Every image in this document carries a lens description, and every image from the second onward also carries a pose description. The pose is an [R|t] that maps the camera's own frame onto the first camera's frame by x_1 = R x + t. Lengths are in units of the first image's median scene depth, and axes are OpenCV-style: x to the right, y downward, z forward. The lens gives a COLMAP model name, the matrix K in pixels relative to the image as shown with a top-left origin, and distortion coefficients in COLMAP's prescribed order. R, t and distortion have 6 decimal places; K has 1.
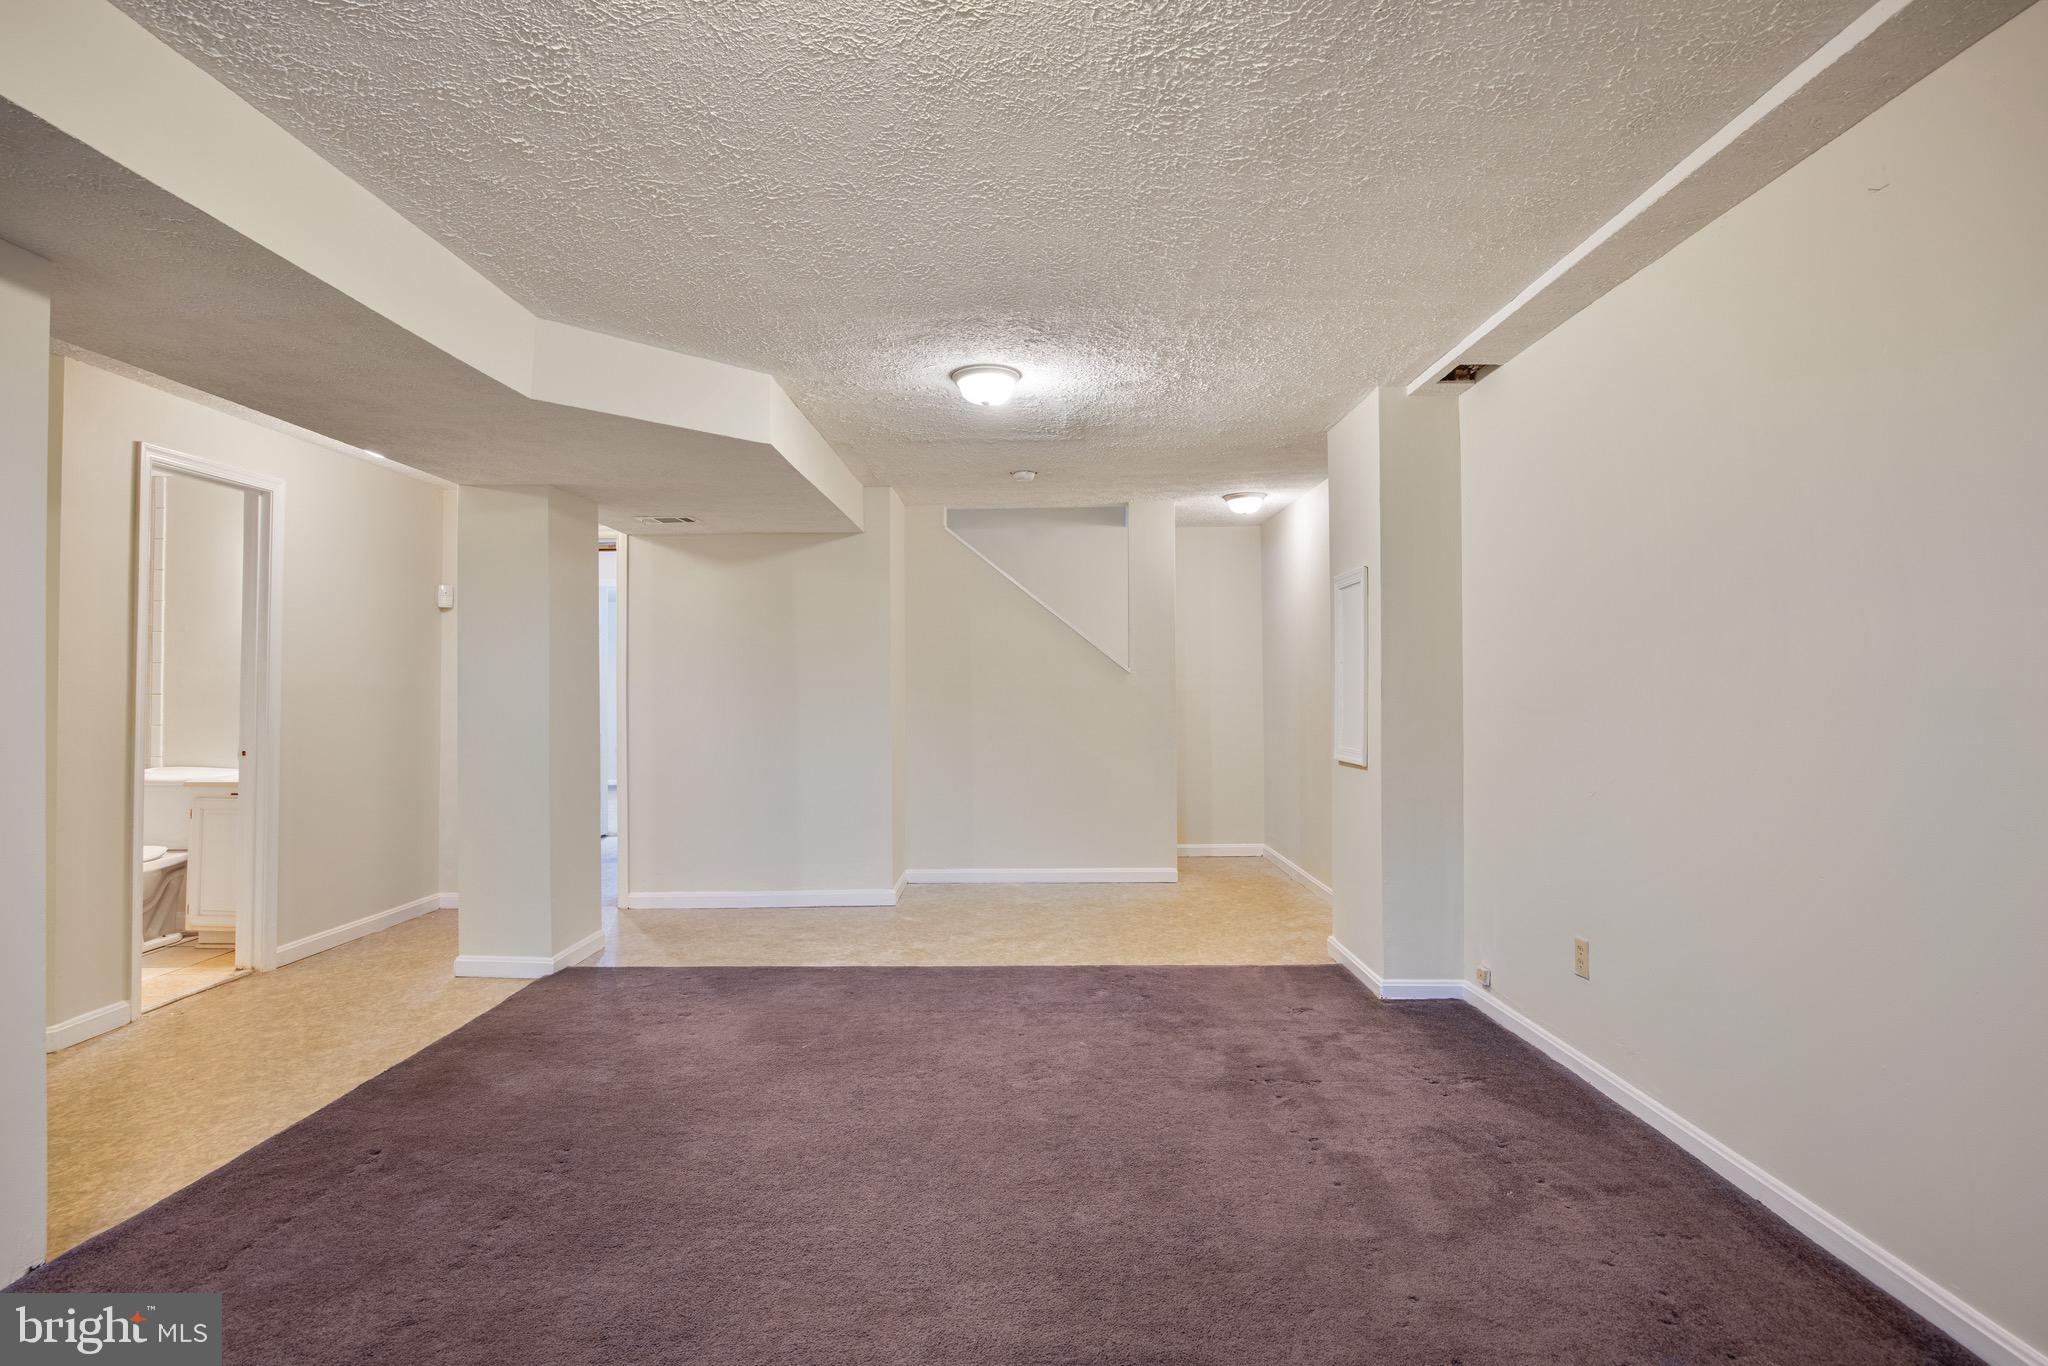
lens RADIAL K [[1045.5, 0, 1024.0], [0, 1045.5, 683.0], [0, 0, 1]] dist [-0.000057, -0.000010]
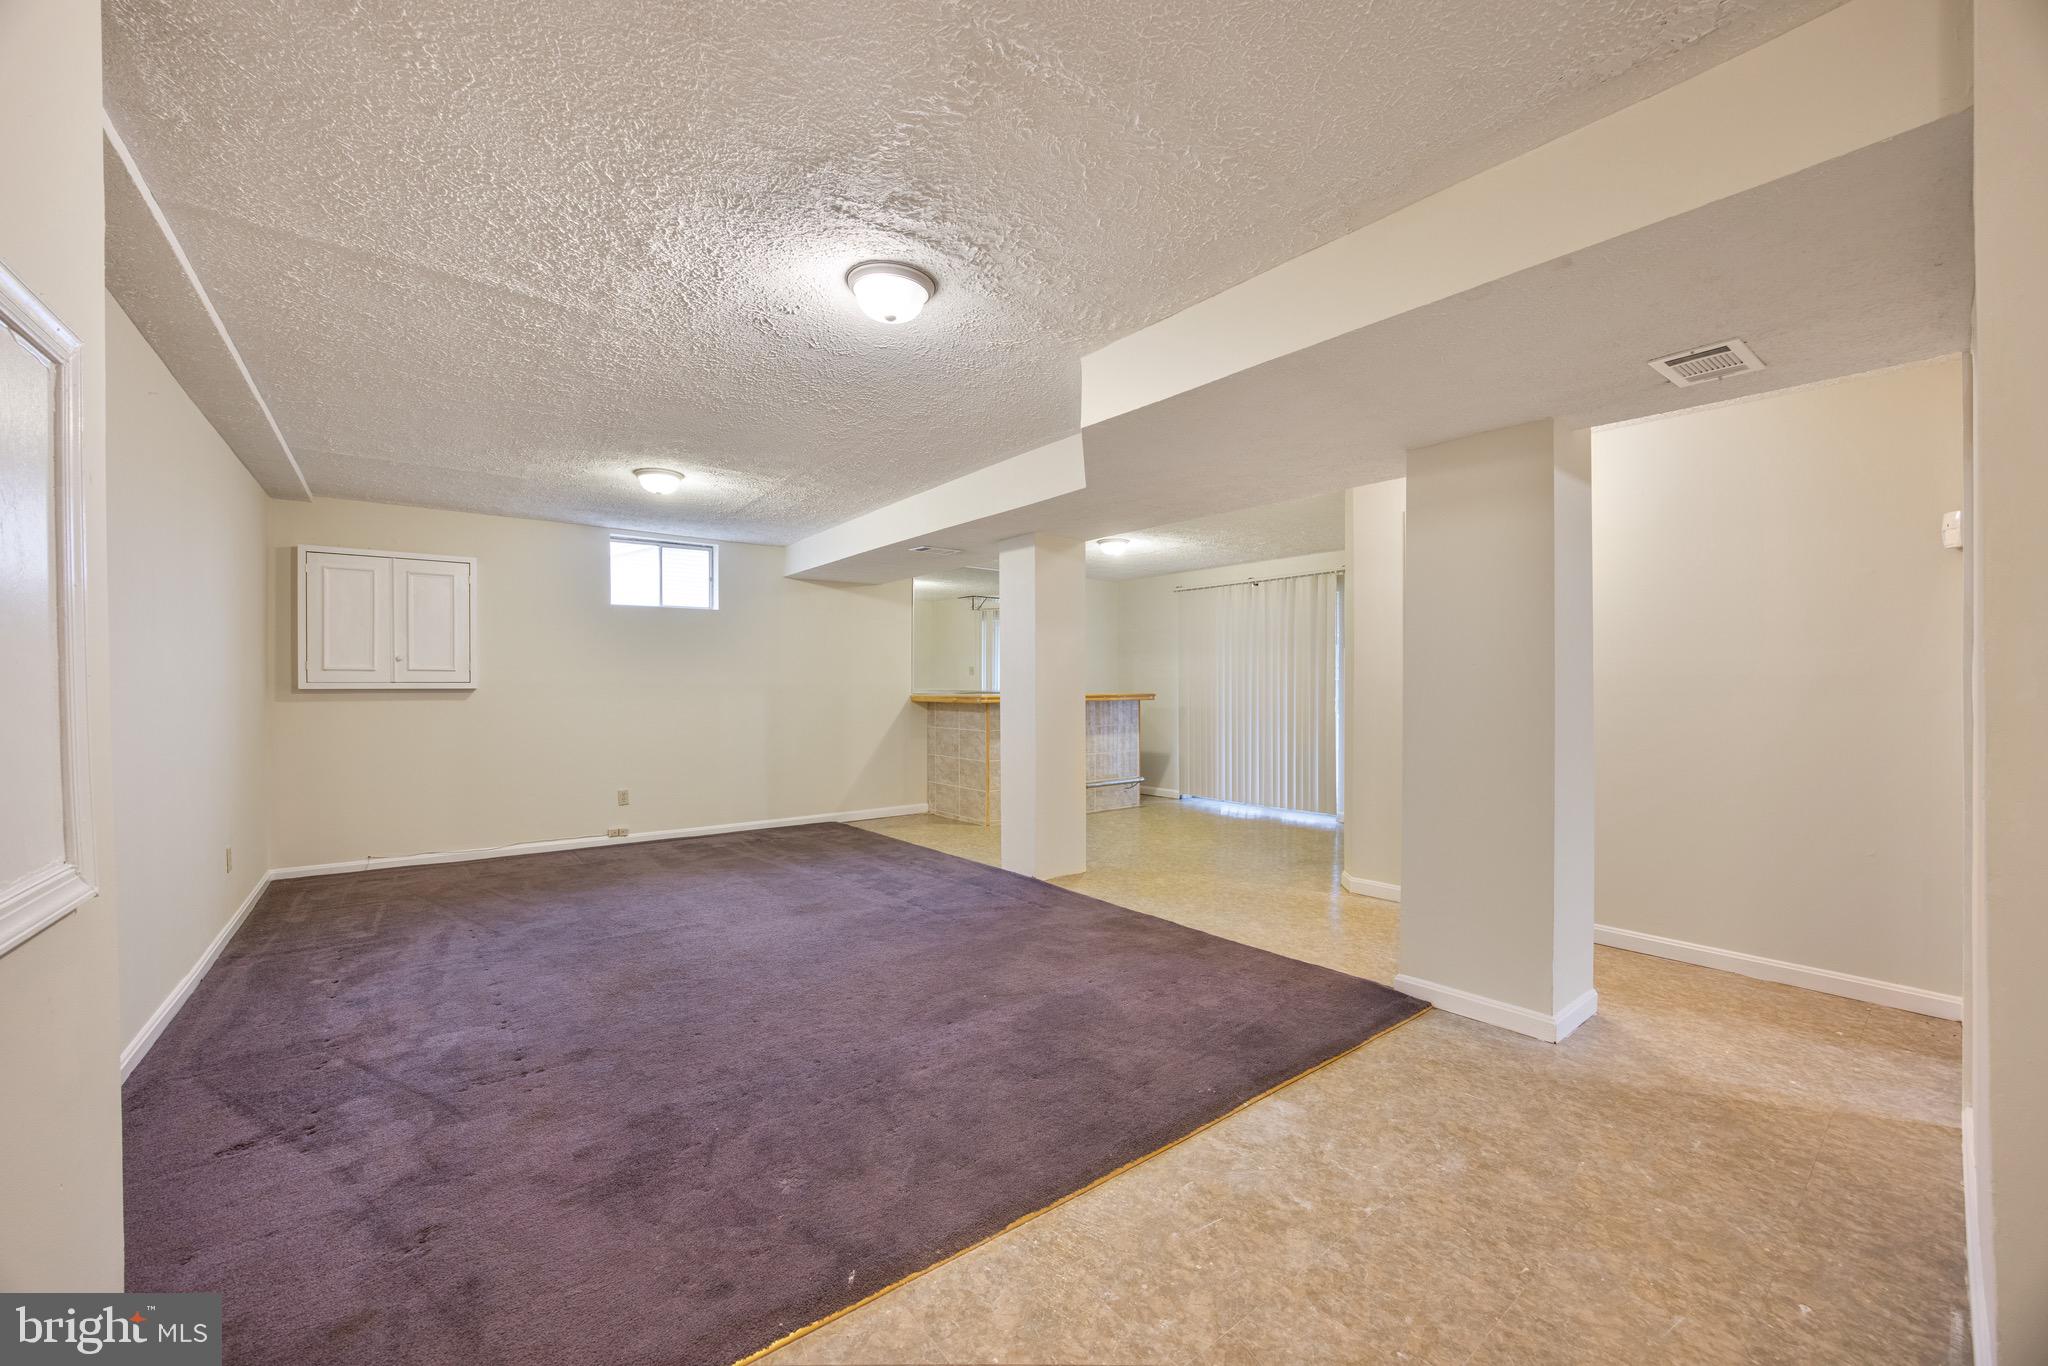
lens RADIAL K [[803.7, 0, 1029.0], [0, 803.7, 713.2], [0, 0, 1]] dist [-0.049870, 0.018862]
pose [[-0.781447, 0.027004, -0.623387, 0.312458], [0.008736, 0.999439, 0.032343, 0.014395], [0.623910, 0.019828, -0.781244, 1.850555]]
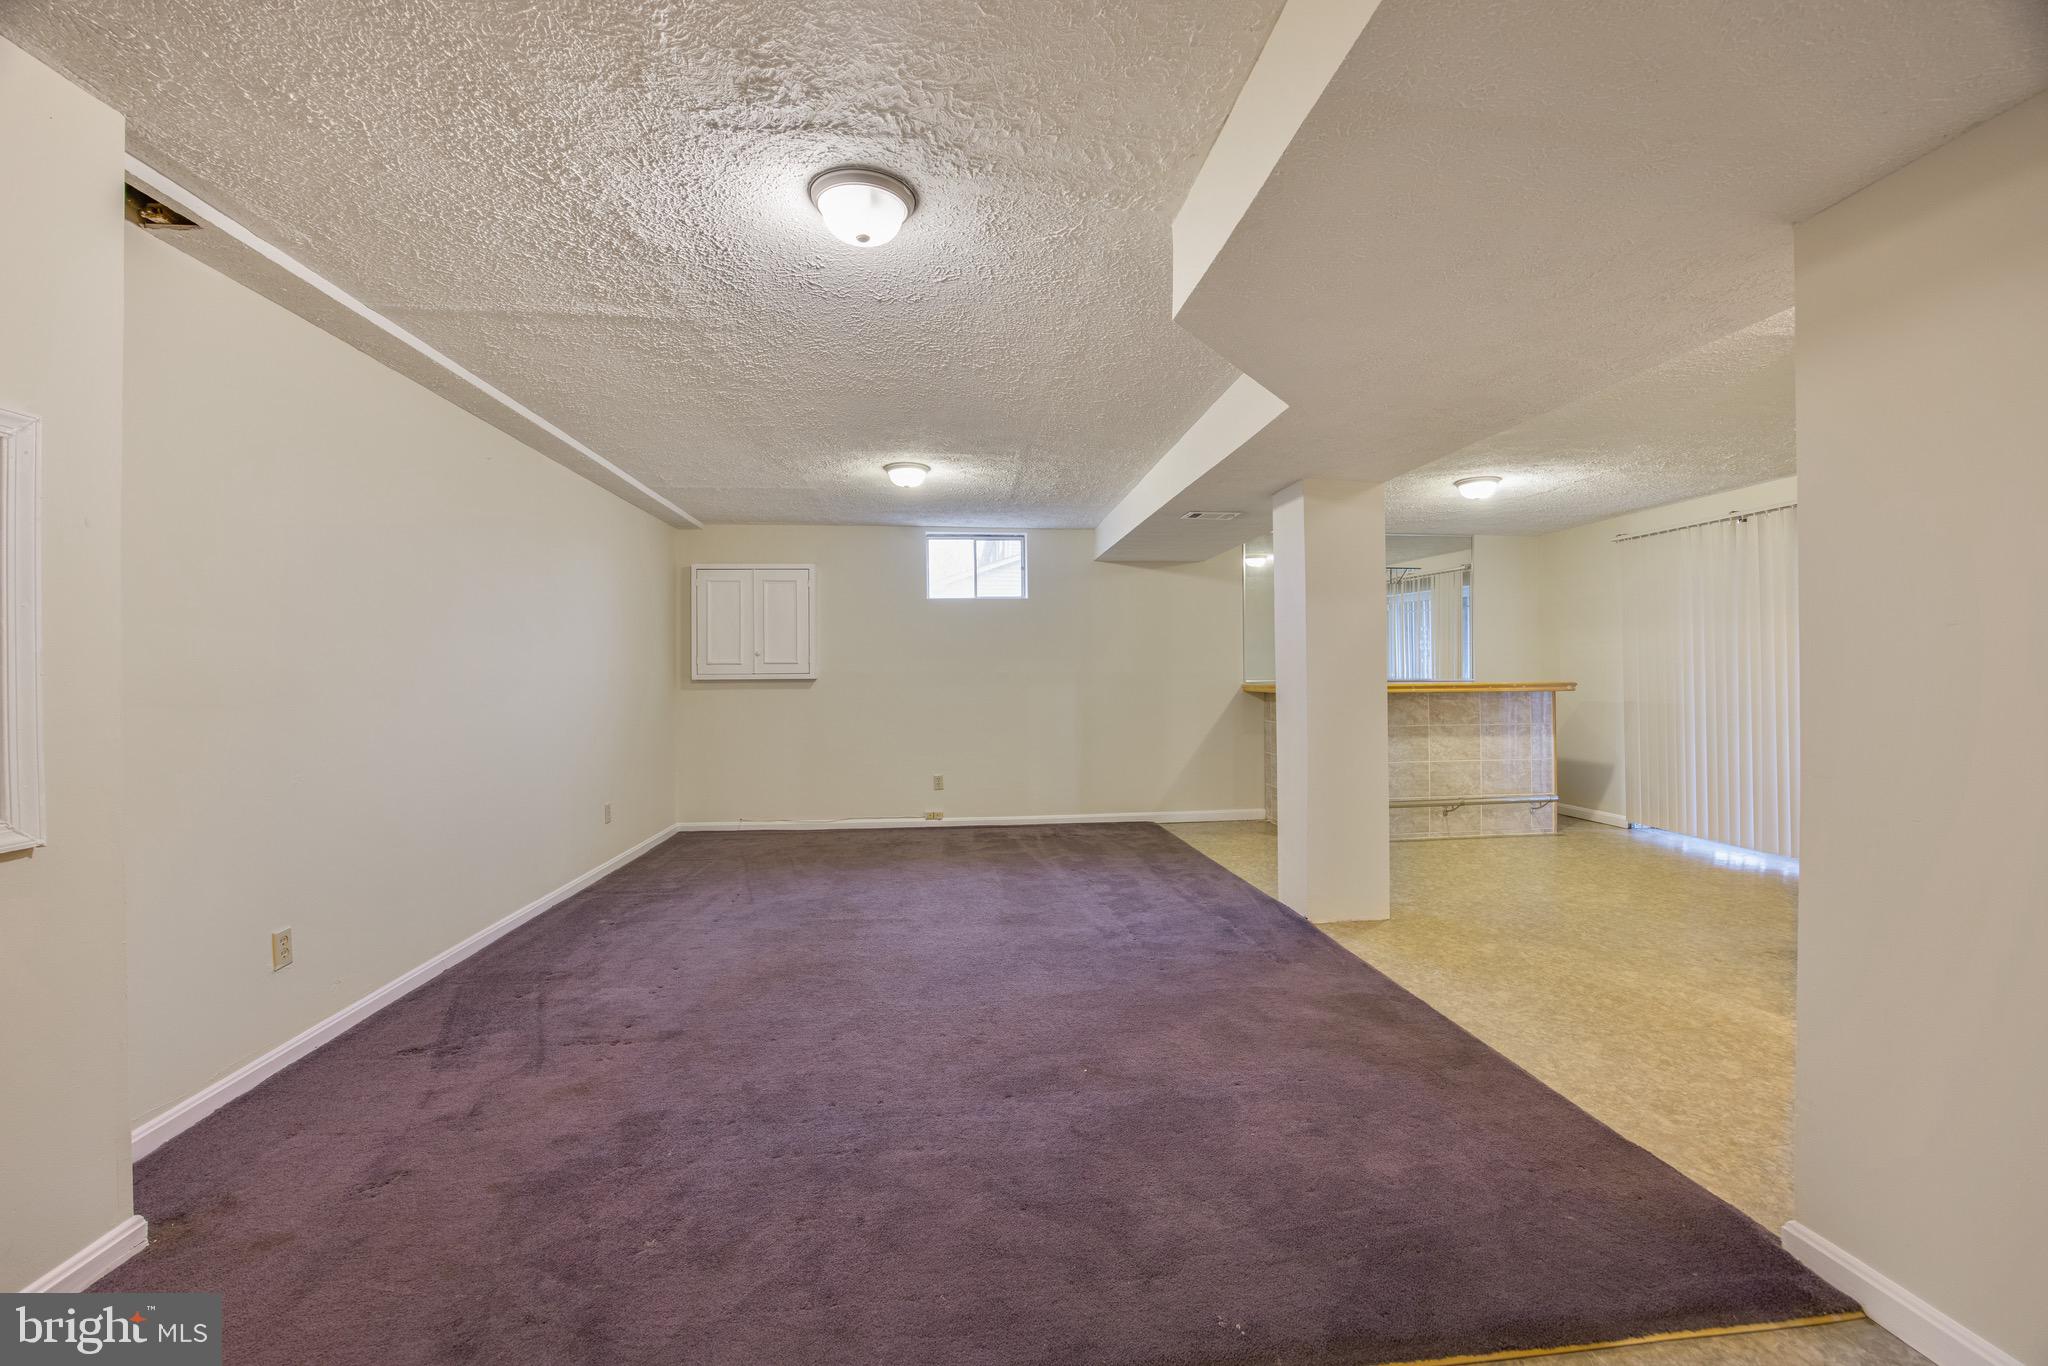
lens RADIAL K [[821.0, 0, 1024.0], [0, 821.0, 683.0], [0, 0, 1]] dist [-0.047786, 0.012638]
pose [[-0.994087, 0.014229, -0.107651, -0.093482], [0.013935, 0.999897, 0.003479, 0.016291], [0.107690, 0.001958, -0.994183, 1.829107]]
